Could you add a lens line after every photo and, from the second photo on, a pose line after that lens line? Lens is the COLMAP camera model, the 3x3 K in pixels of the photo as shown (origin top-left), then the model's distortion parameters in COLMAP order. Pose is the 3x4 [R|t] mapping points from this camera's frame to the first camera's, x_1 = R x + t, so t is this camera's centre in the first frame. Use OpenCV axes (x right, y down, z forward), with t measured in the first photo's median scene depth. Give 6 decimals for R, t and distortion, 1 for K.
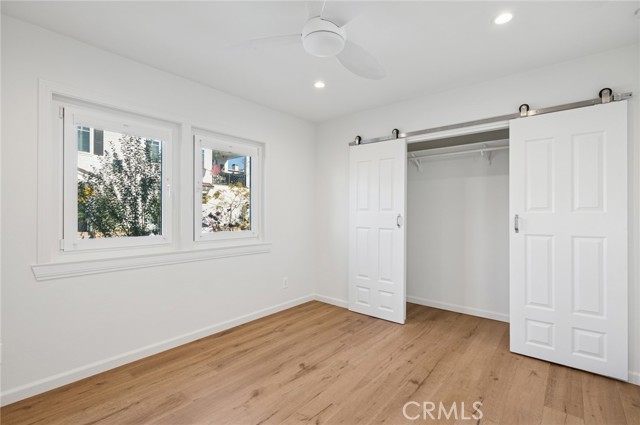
lens RADIAL K [[295.2, 0, 316.8], [0, 295.2, 212.7], [0, 0, 1]] dist [0.002803, 0.000652]
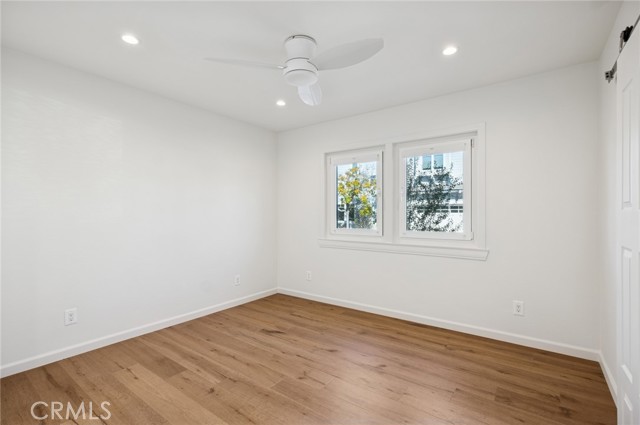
lens RADIAL K [[295.2, 0, 320.8], [0, 295.2, 211.9], [0, 0, 1]] dist [0.002803, 0.000652]
pose [[0.082929, -0.000061, -0.996555, 0.749445], [0.003699, 0.999993, 0.000246, -0.008418], [0.996549, -0.003707, 0.082928, 0.565959]]
